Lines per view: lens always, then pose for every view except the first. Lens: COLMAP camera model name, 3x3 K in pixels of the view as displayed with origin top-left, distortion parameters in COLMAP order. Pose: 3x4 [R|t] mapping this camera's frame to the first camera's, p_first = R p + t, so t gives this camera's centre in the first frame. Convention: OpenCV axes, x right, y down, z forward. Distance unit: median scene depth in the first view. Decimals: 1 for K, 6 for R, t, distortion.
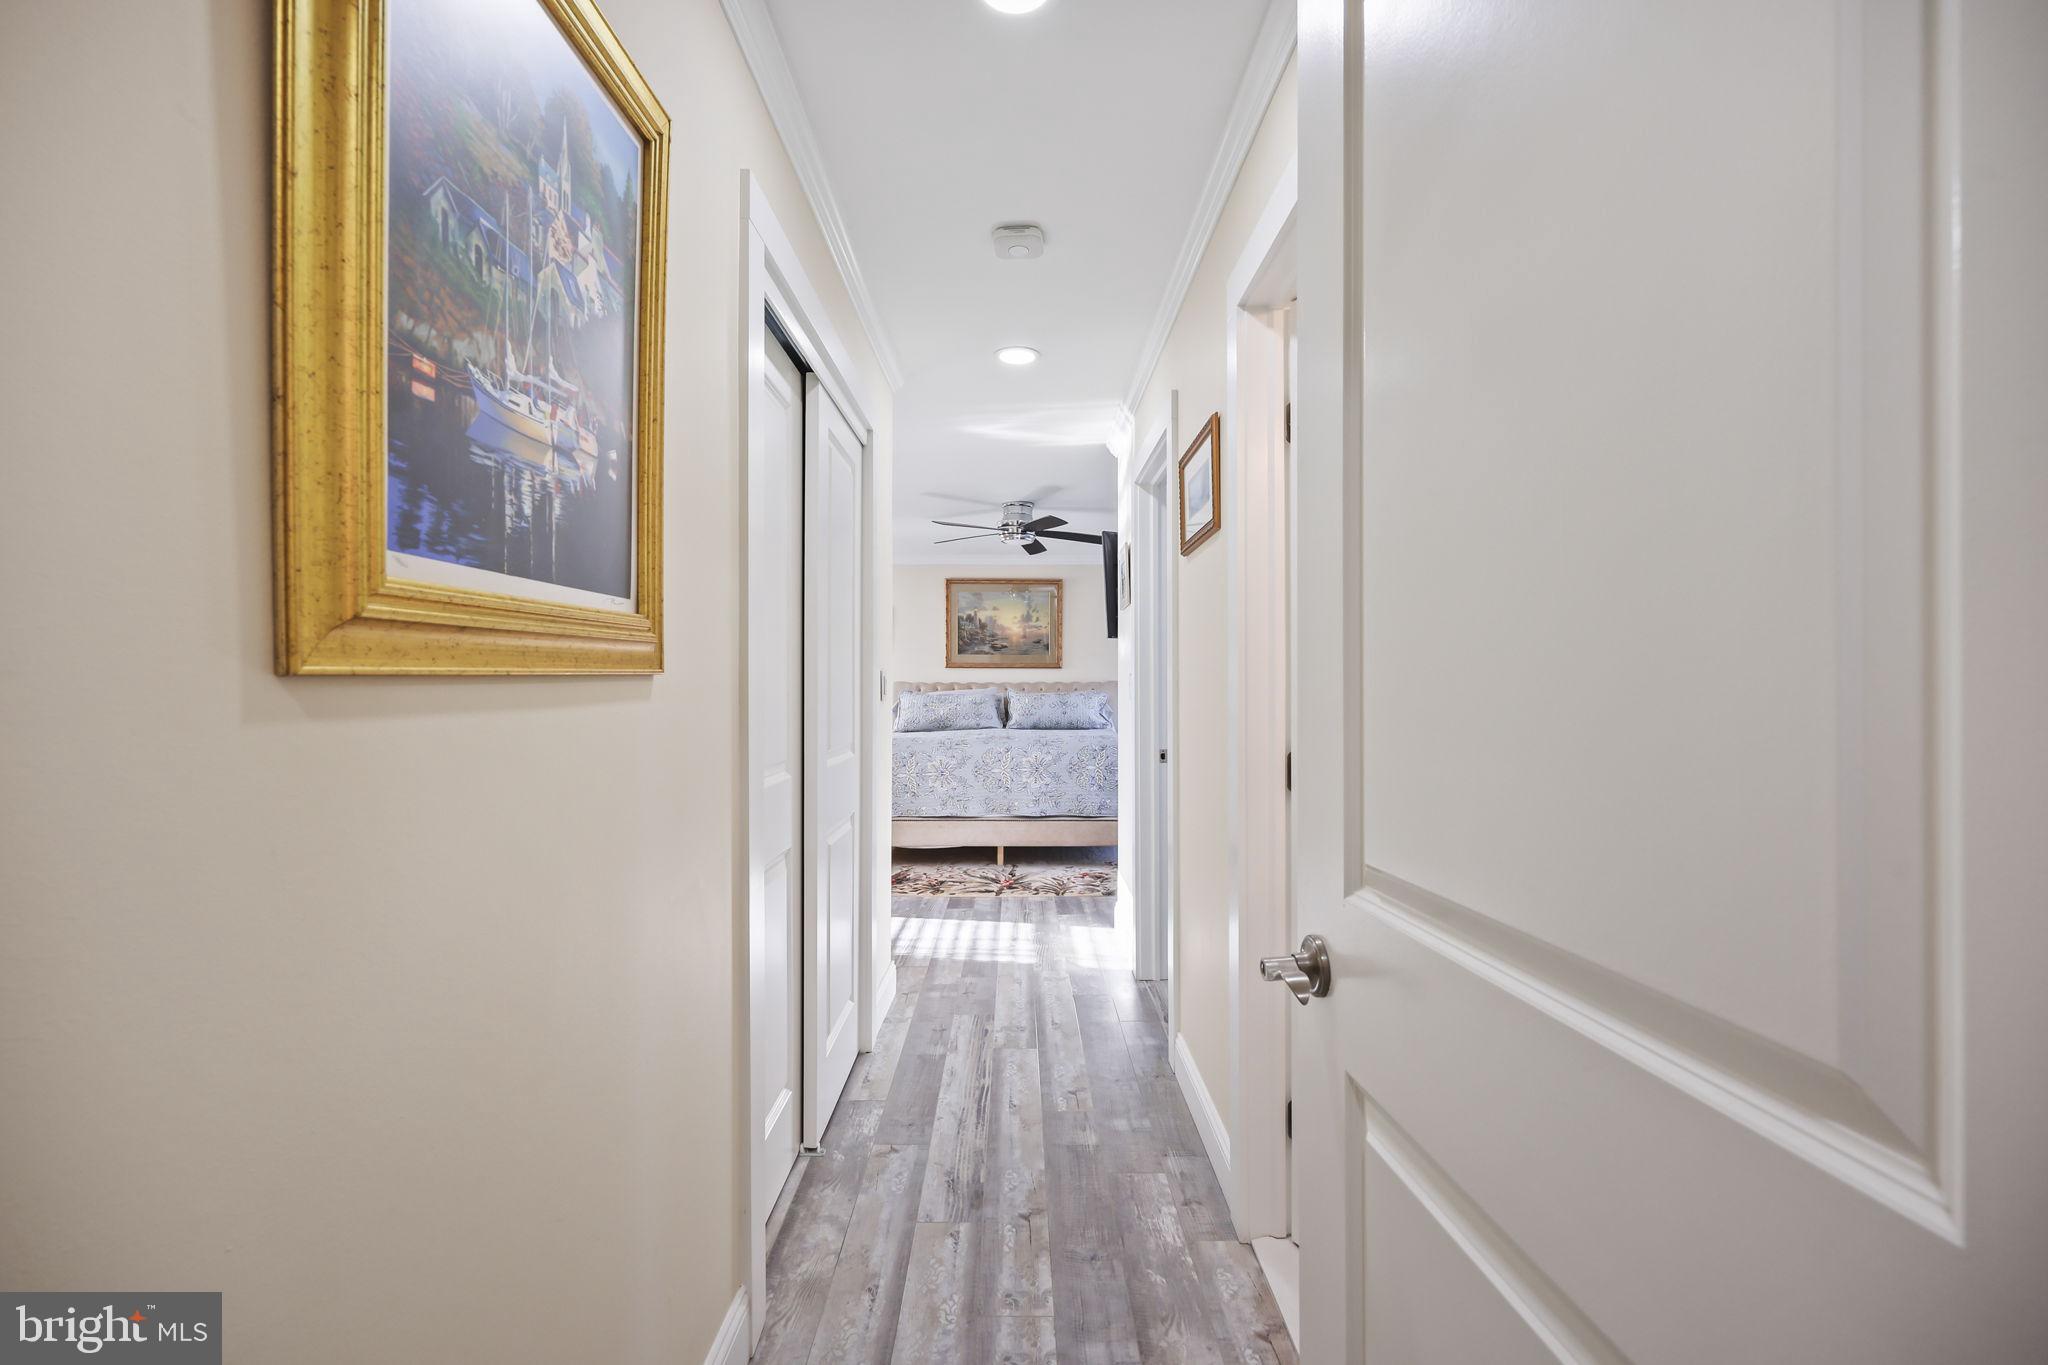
lens RADIAL K [[852.2, 0, 1030.0], [0, 852.2, 681.2], [0, 0, 1]] dist [0.001797, 0.000257]
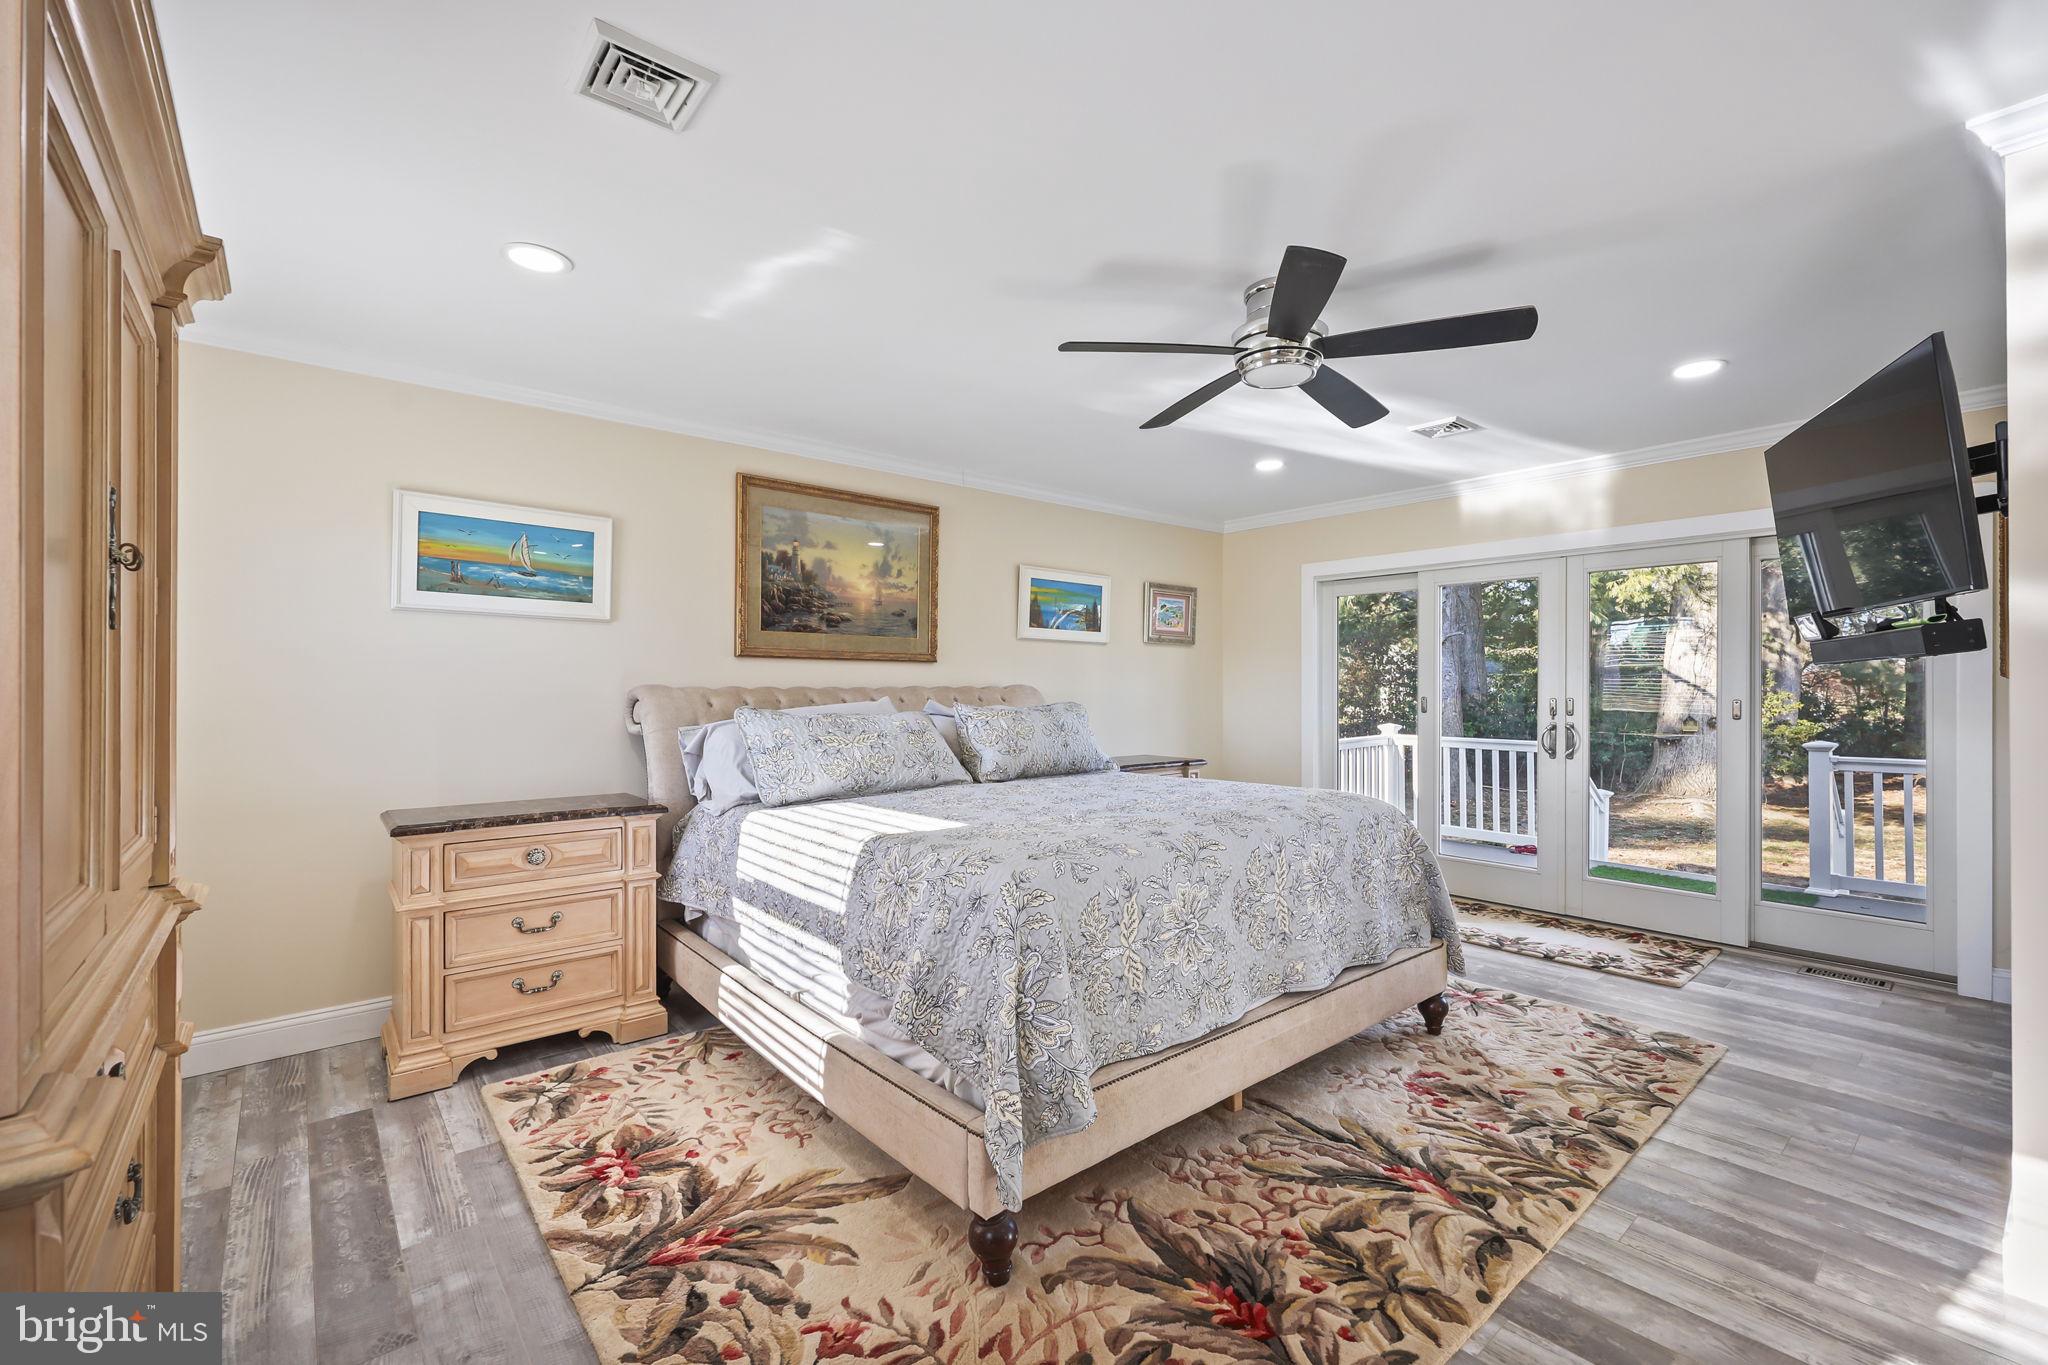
lens RADIAL K [[852.2, 0, 1030.0], [0, 852.2, 681.2], [0, 0, 1]] dist [0.001797, 0.000257]
pose [[0.766184, 0.003440, 0.642612, -0.281439], [-0.001756, 0.999993, -0.003259, -0.001042], [-0.642619, 0.001369, 0.766185, 0.524329]]
